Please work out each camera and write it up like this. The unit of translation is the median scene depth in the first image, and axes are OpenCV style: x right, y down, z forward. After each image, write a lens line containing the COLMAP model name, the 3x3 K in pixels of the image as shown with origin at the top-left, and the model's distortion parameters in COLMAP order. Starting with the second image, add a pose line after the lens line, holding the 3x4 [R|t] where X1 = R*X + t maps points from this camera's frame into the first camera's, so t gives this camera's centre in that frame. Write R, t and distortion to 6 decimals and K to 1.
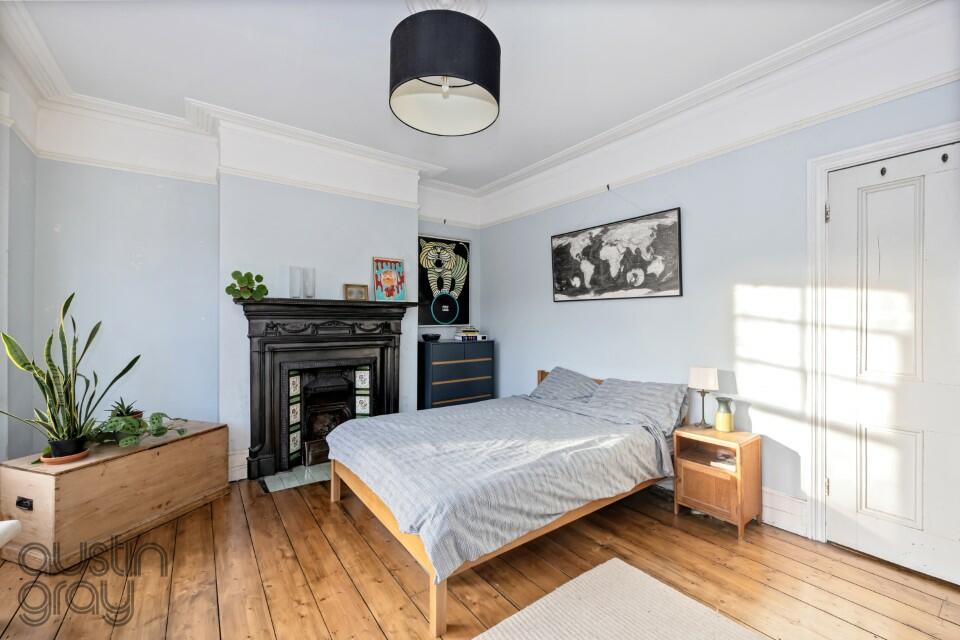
lens RADIAL K [[387.9, 0, 480.9], [0, 387.9, 315.9], [0, 0, 1]] dist [-0.001900, -0.000375]
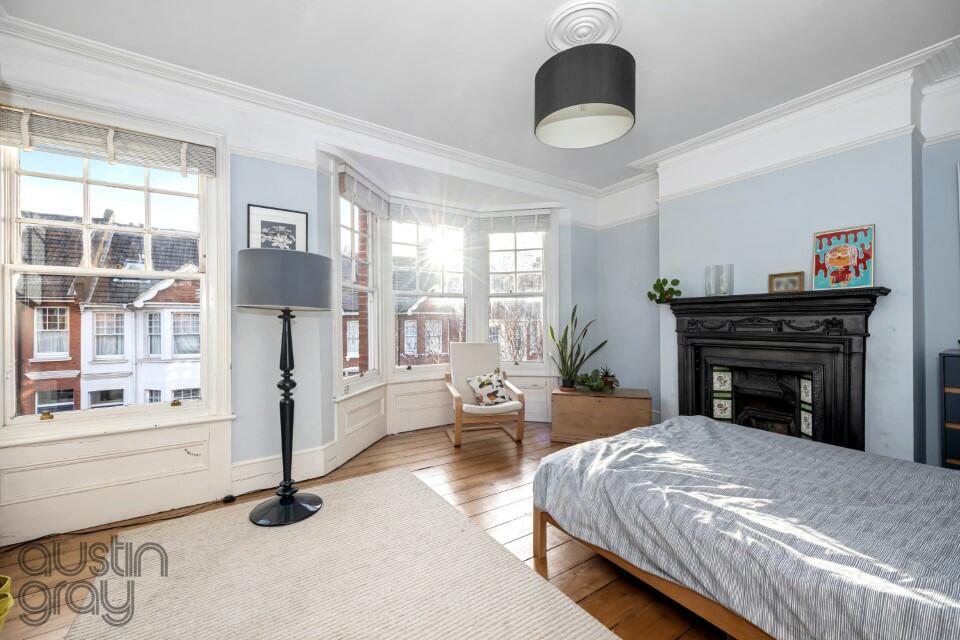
lens RADIAL K [[387.9, 0, 482.6], [0, 387.9, 321.2], [0, 0, 1]] dist [-0.001900, -0.000375]
pose [[-0.040279, -0.003142, -0.999184, 0.538420], [0.015964, 0.999865, -0.003788, 0.014942], [0.999061, -0.016104, -0.040224, 0.392285]]
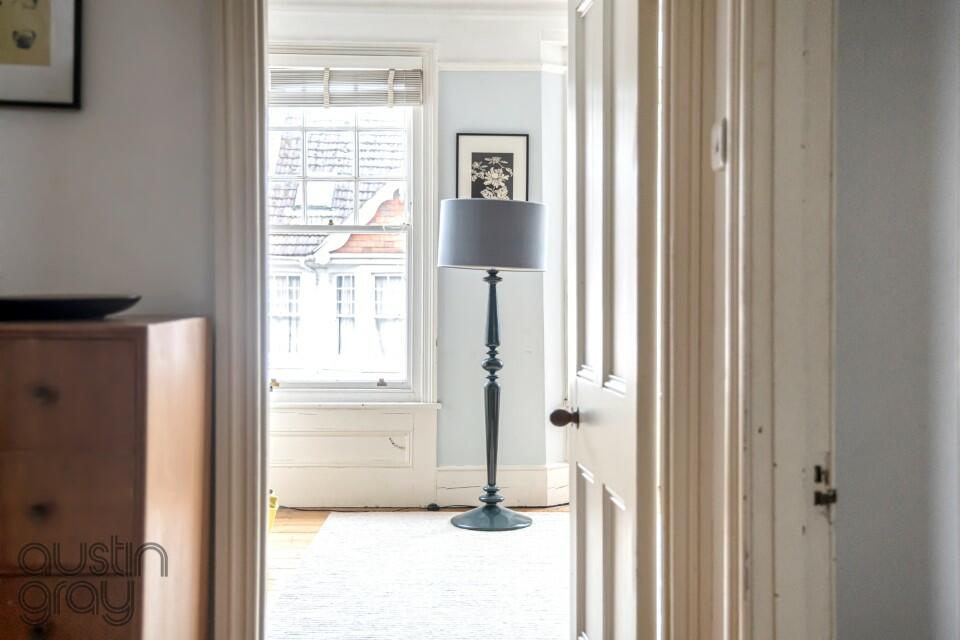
lens RADIAL K [[1147.9, 0, 480.5], [0, 1147.9, 318.5], [0, 0, 1]] dist [0.036266, 0.000000]
pose [[-0.580184, 0.009984, -0.814424, 0.819856], [0.003722, 0.999947, 0.009607, 0.024885], [0.814477, 0.002543, -0.580191, 0.628548]]
